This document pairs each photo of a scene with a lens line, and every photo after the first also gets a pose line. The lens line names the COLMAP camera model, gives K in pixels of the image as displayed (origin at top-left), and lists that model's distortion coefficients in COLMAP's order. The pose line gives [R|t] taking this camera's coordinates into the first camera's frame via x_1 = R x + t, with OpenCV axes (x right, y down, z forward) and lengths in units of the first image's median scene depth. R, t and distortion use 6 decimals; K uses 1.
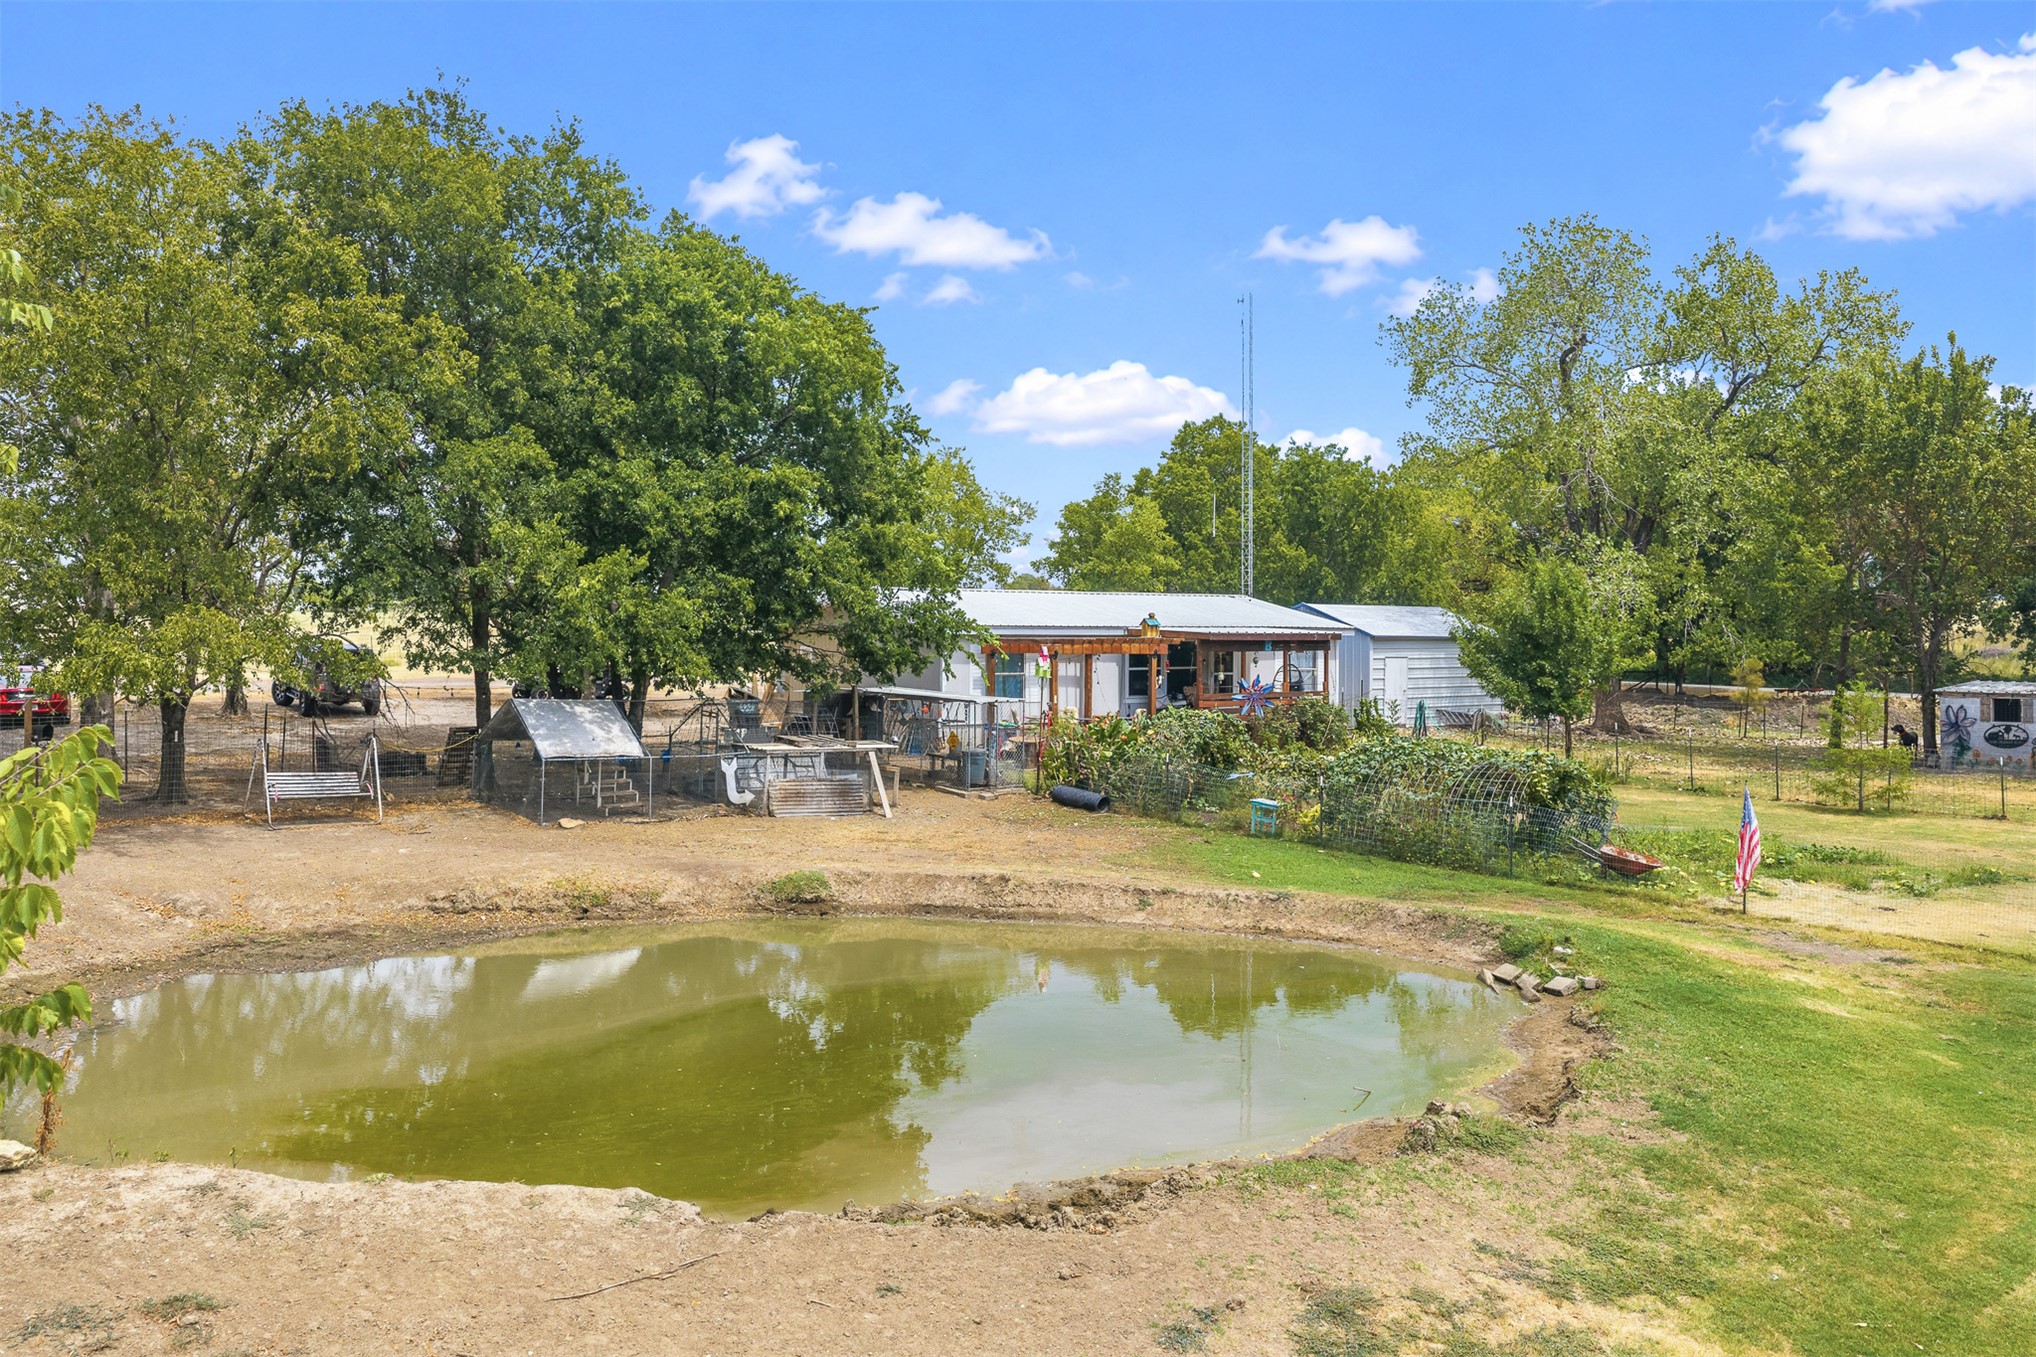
lens RADIAL K [[1668.7, 0, 1019.4], [0, 1668.7, 624.4], [0, 0, 1]] dist [-0.006050, -0.001997]
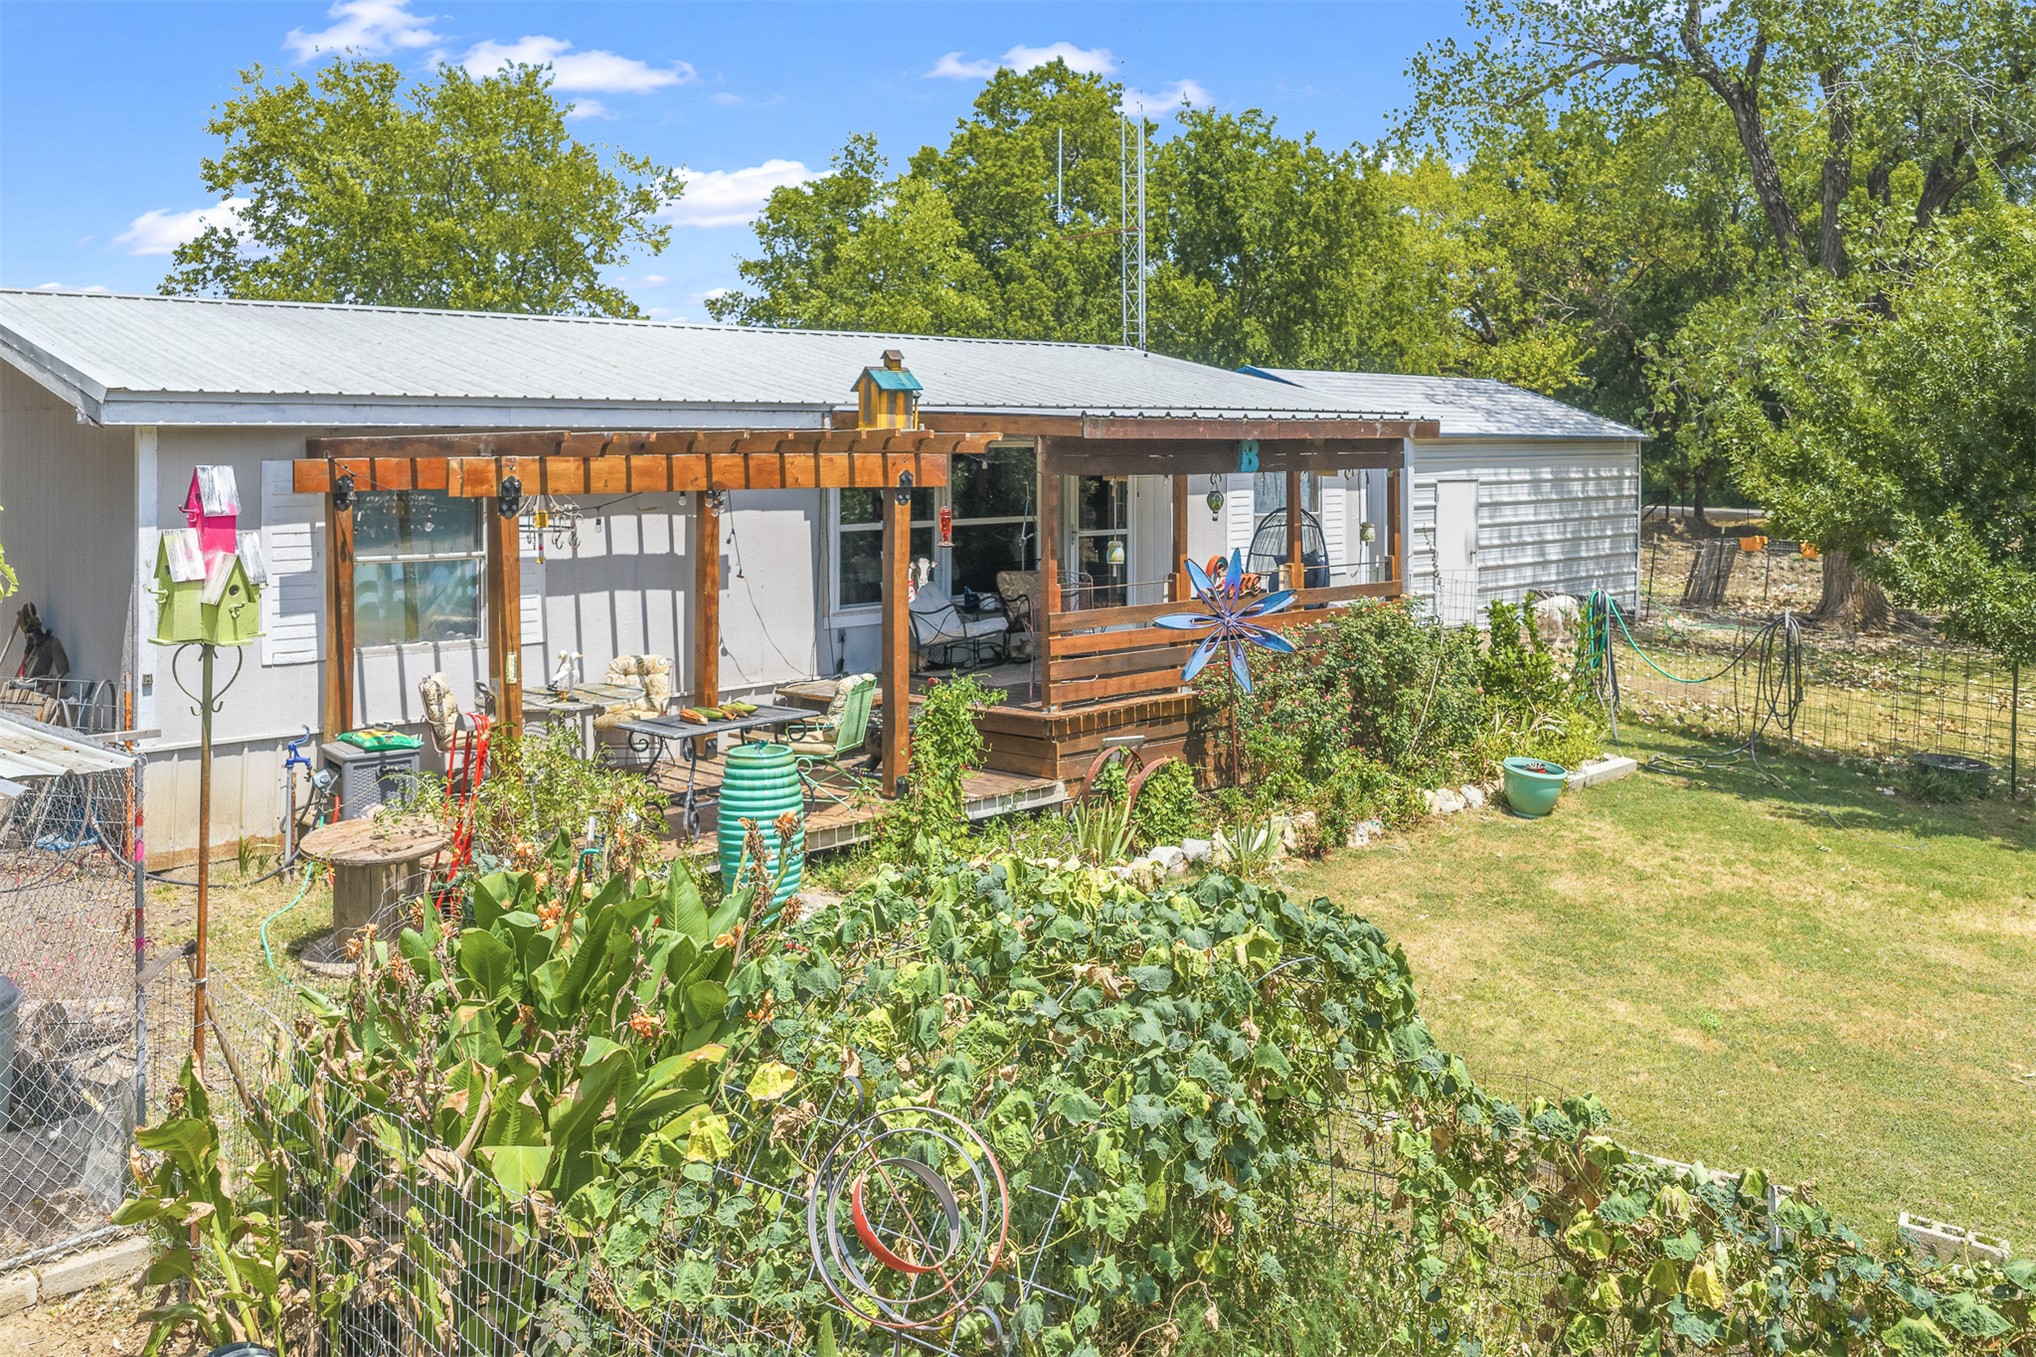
lens RADIAL K [[1668.7, 0, 1019.4], [0, 1668.7, 624.4], [0, 0, 1]] dist [-0.006050, -0.001997]
pose [[0.994023, -0.022803, 0.106760, 0.058484], [0.010970, 0.993856, 0.110140, 0.007940], [-0.108616, -0.108311, 0.988166, 0.587842]]
